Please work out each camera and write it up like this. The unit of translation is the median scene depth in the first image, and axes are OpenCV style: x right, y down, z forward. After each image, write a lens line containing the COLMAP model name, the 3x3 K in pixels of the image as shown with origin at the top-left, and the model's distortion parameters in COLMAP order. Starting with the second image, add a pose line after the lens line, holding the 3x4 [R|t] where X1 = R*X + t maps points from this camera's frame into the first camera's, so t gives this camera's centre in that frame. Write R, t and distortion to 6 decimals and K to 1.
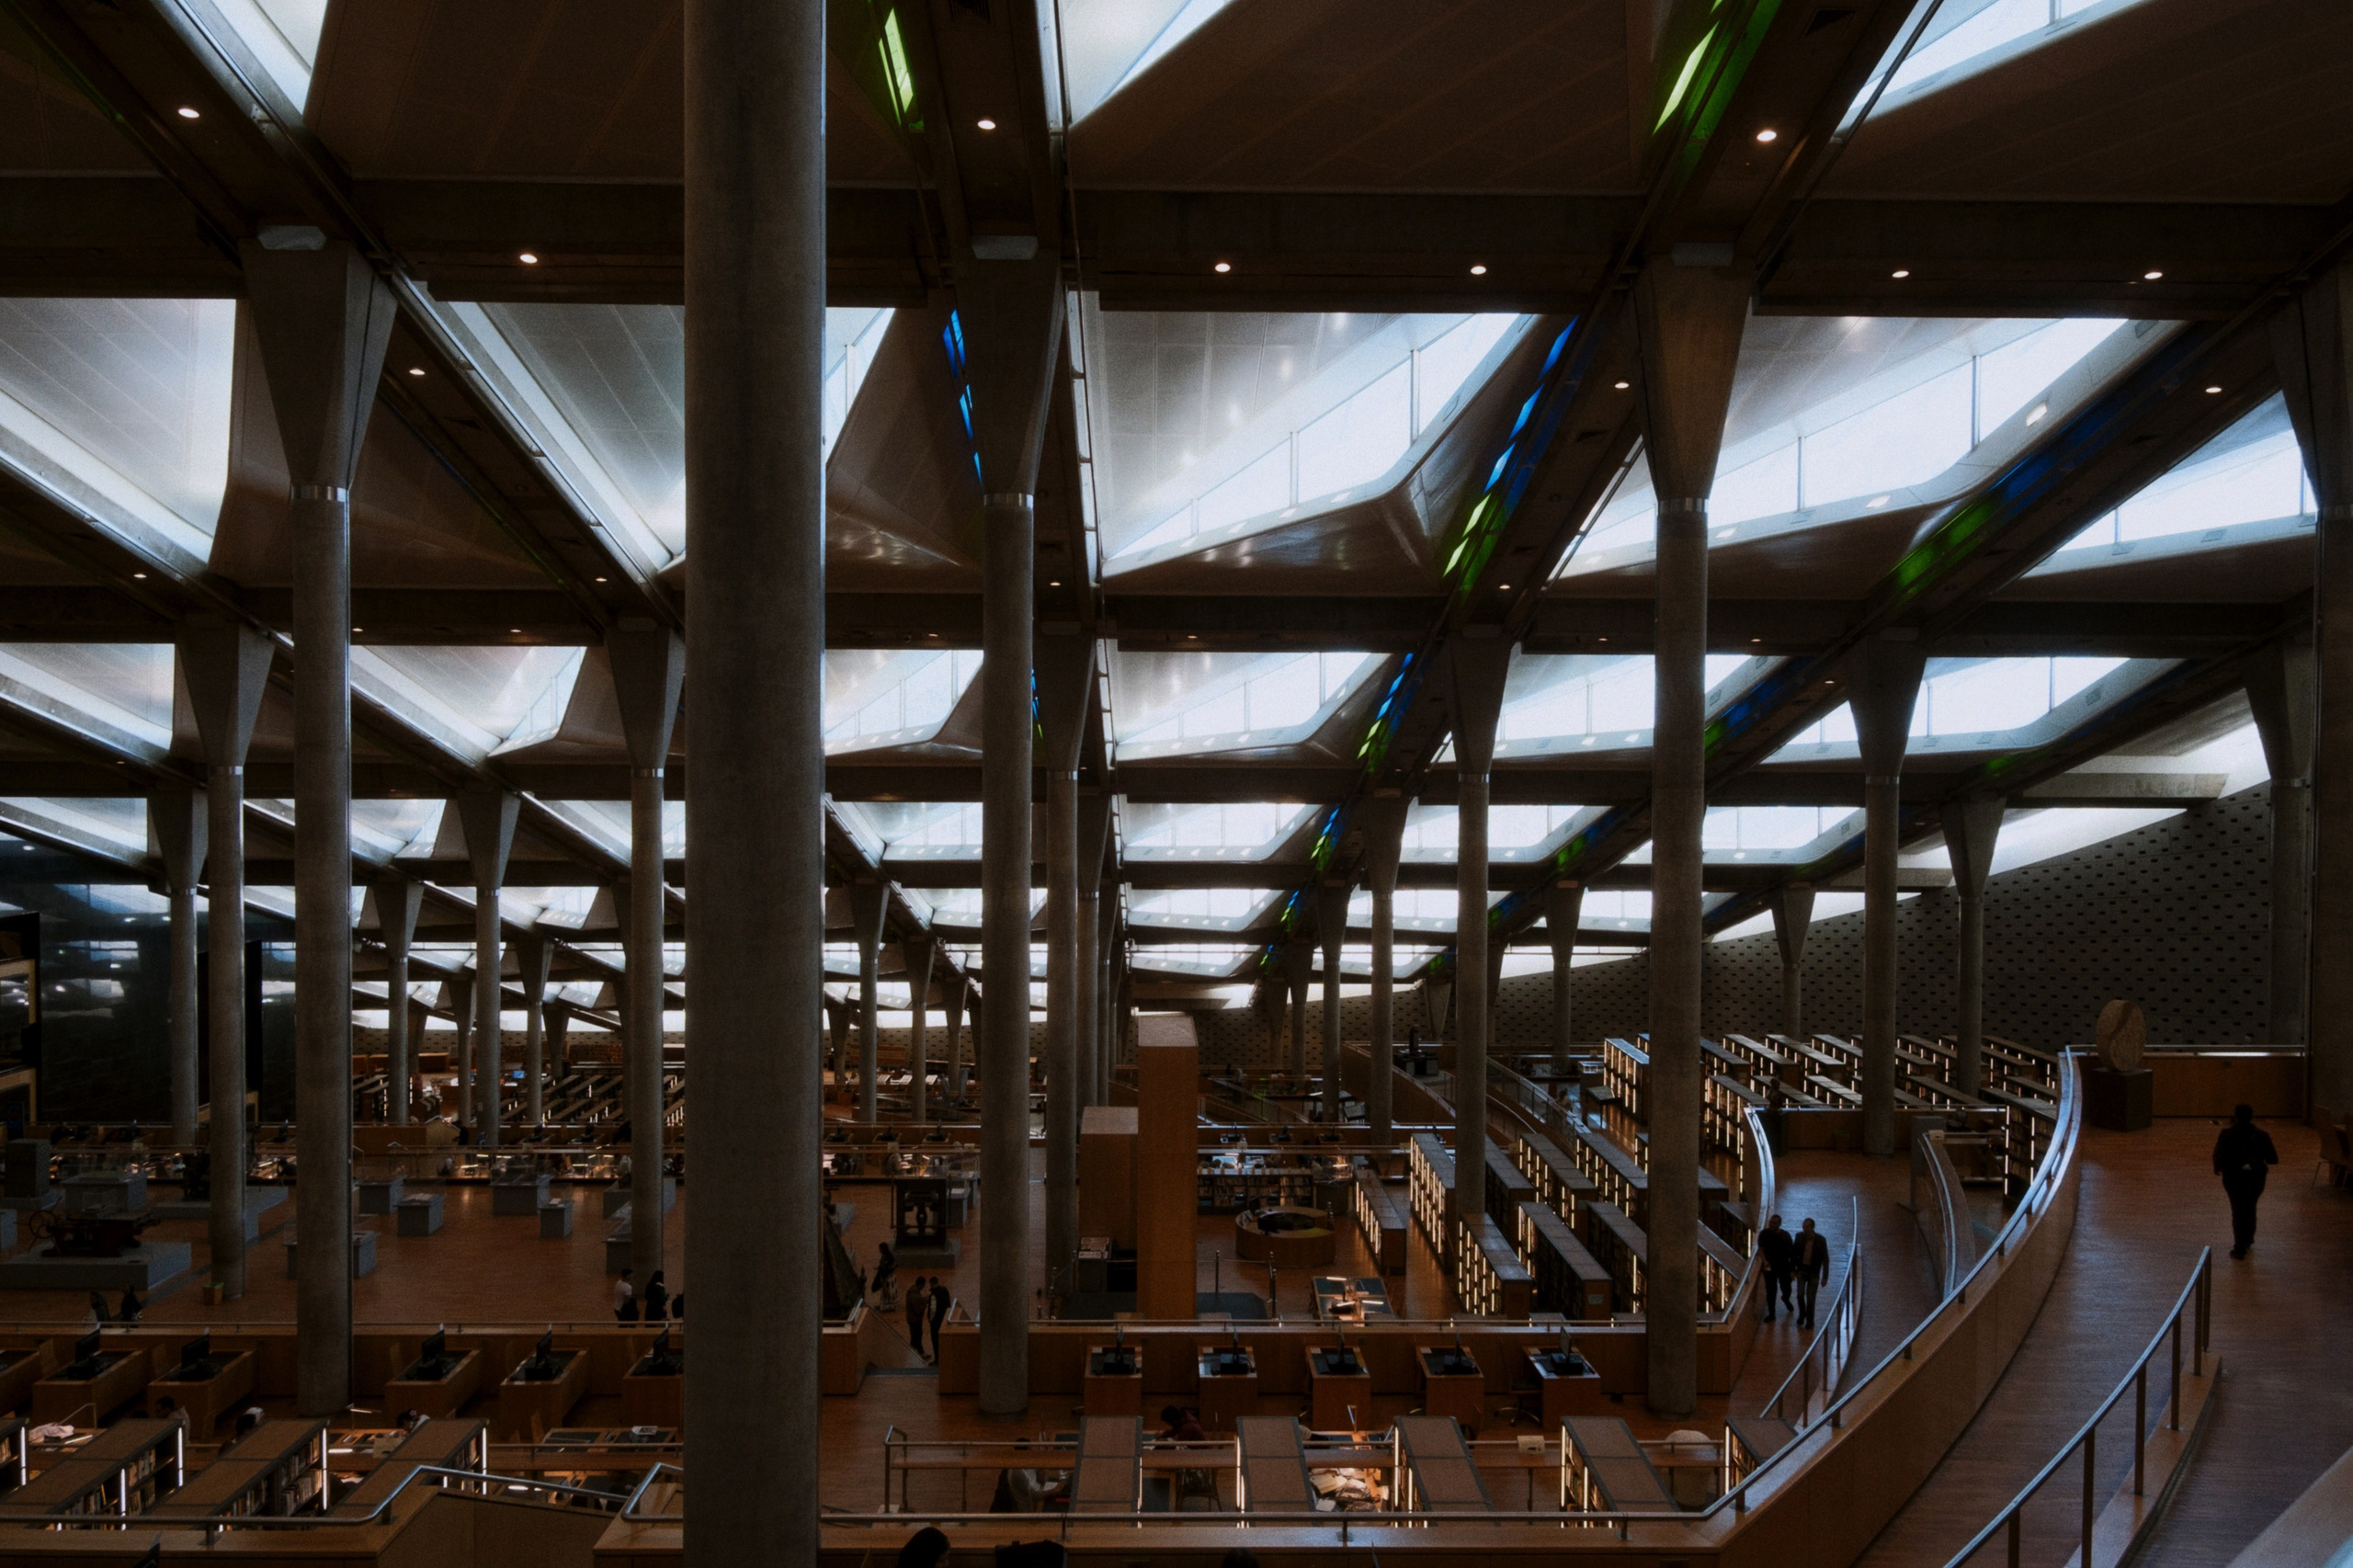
lens RADIAL K [[1606.5, 0, 1182.4], [0, 1606.5, 787.6], [0, 0, 1]] dist [0.017622, -0.021868]
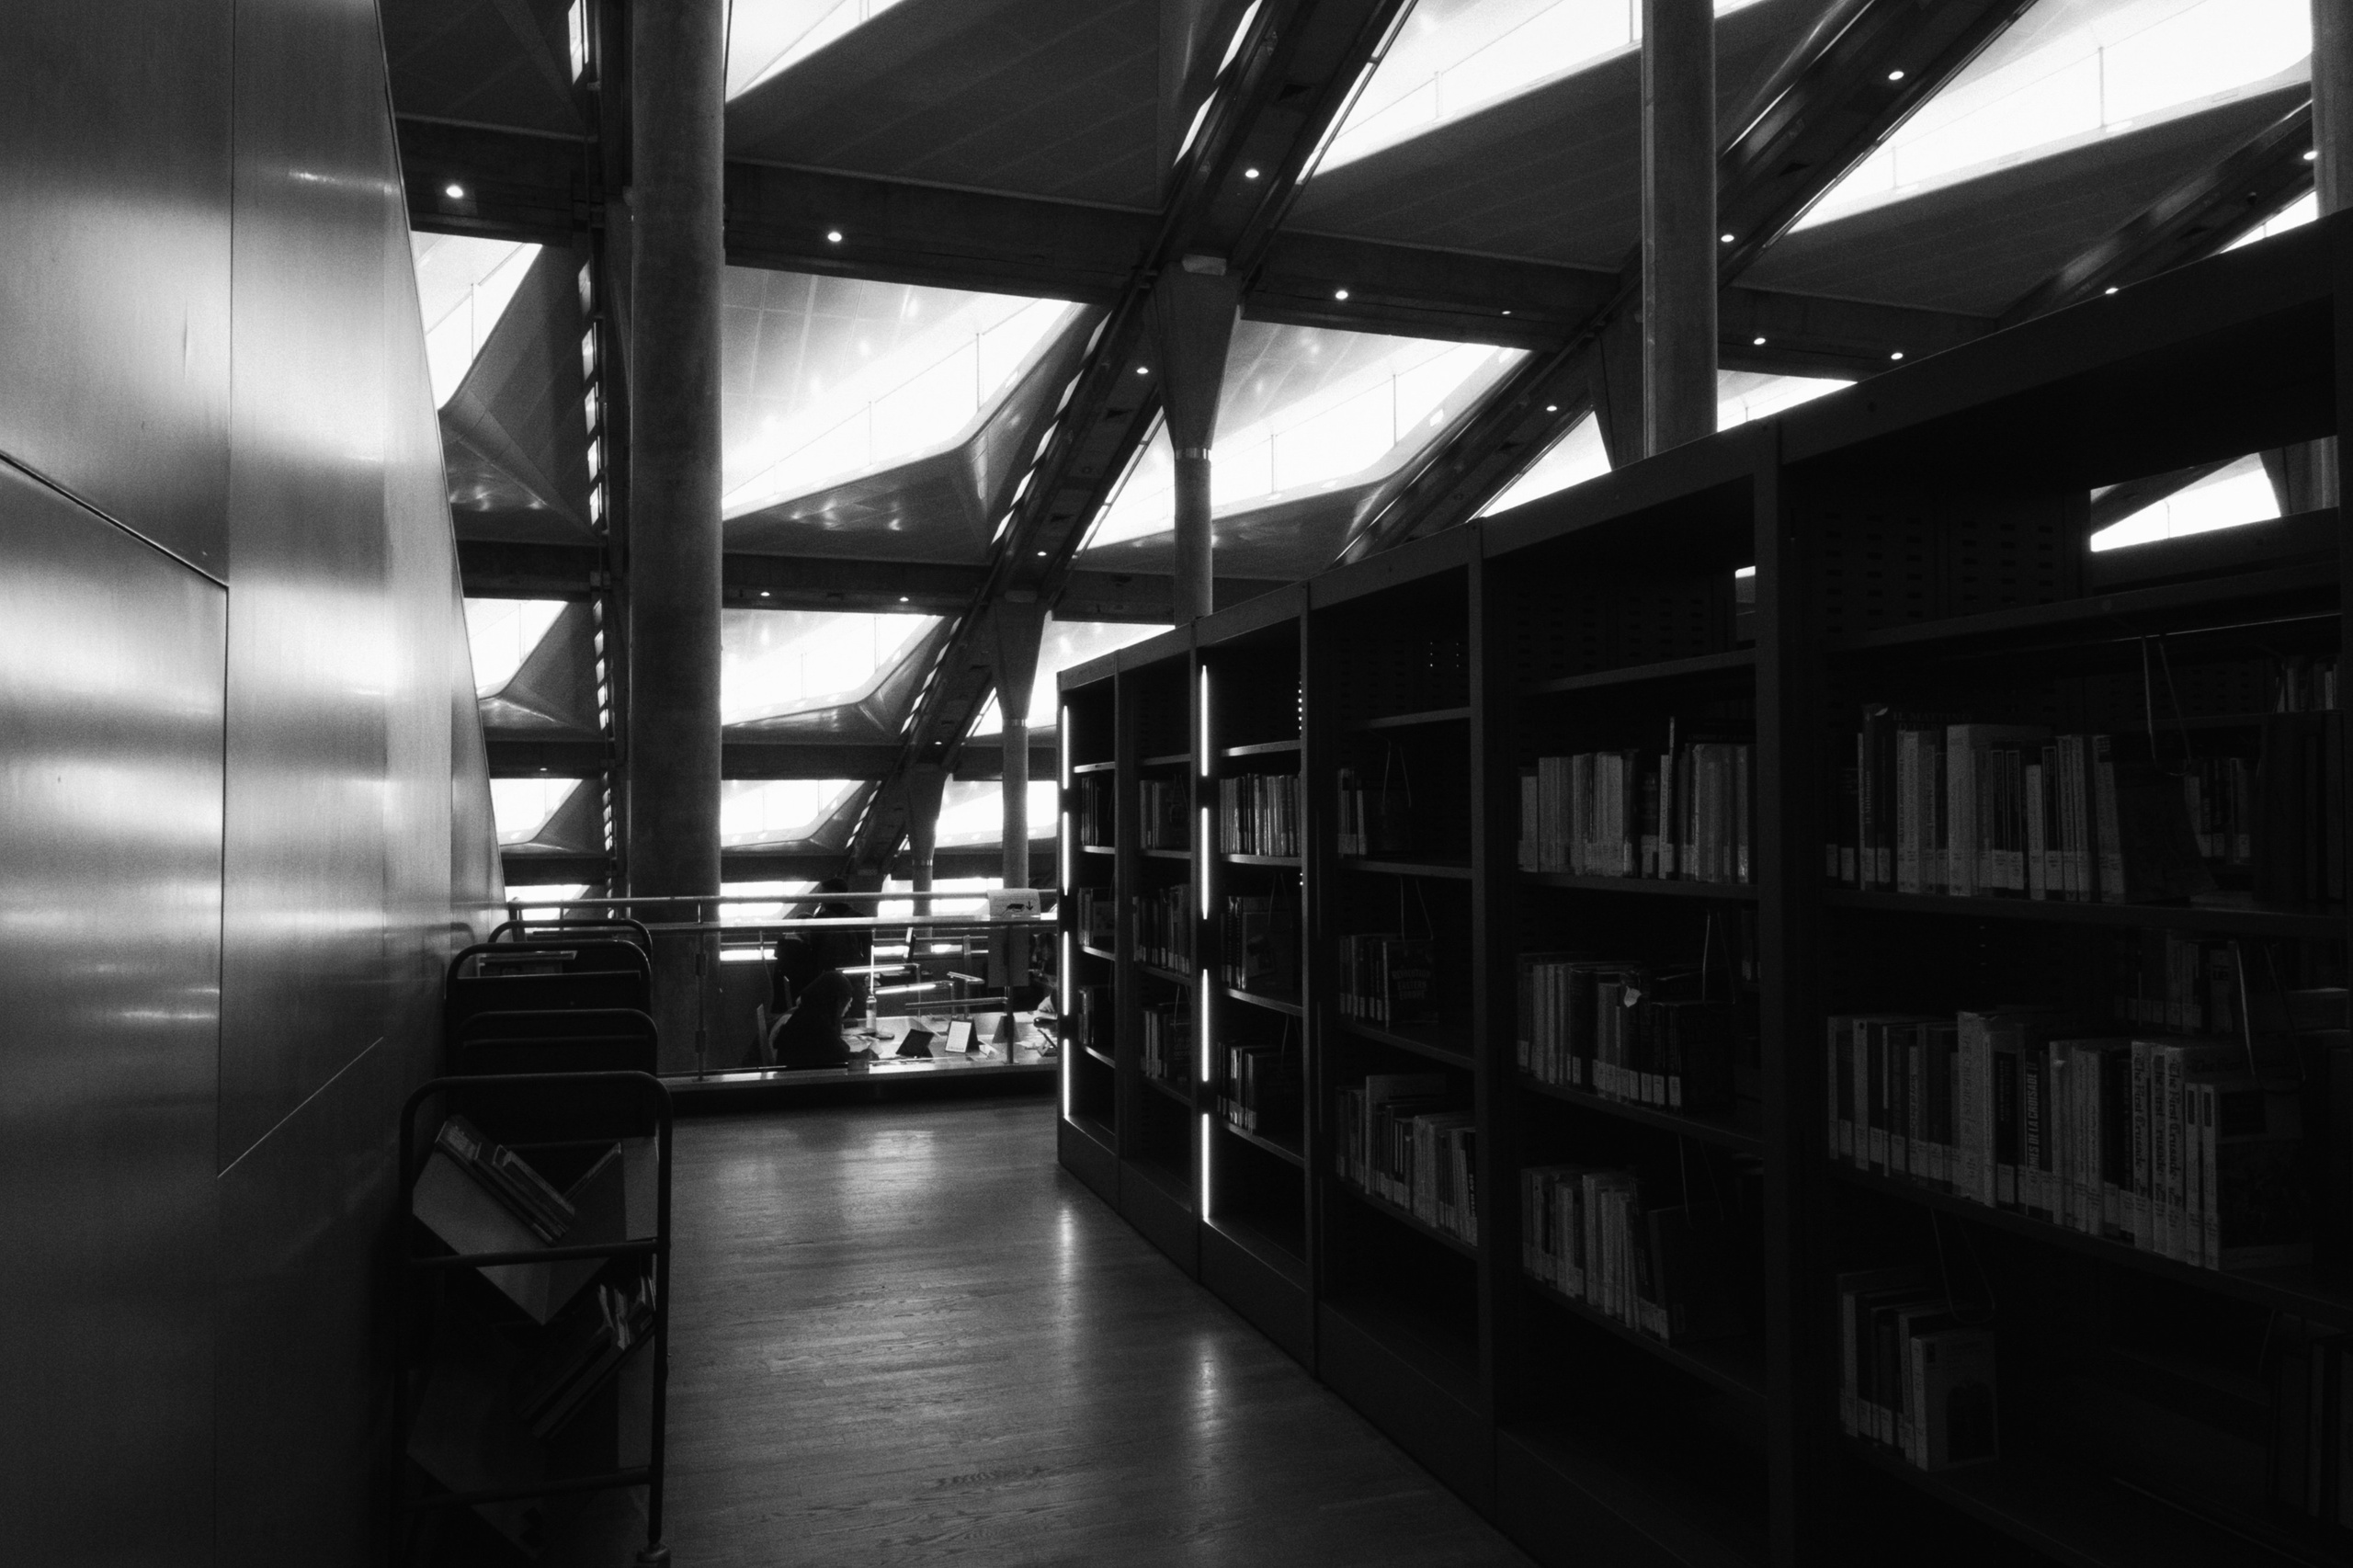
lens RADIAL K [[1606.5, 0, 1170.8], [0, 1606.5, 775.0], [0, 0, 1]] dist [0.017622, -0.021868]
pose [[0.953423, 0.004364, 0.301605, -0.093358], [0.013543, 0.998268, -0.057258, 0.149880], [-0.301332, 0.058676, 0.951712, -0.208798]]
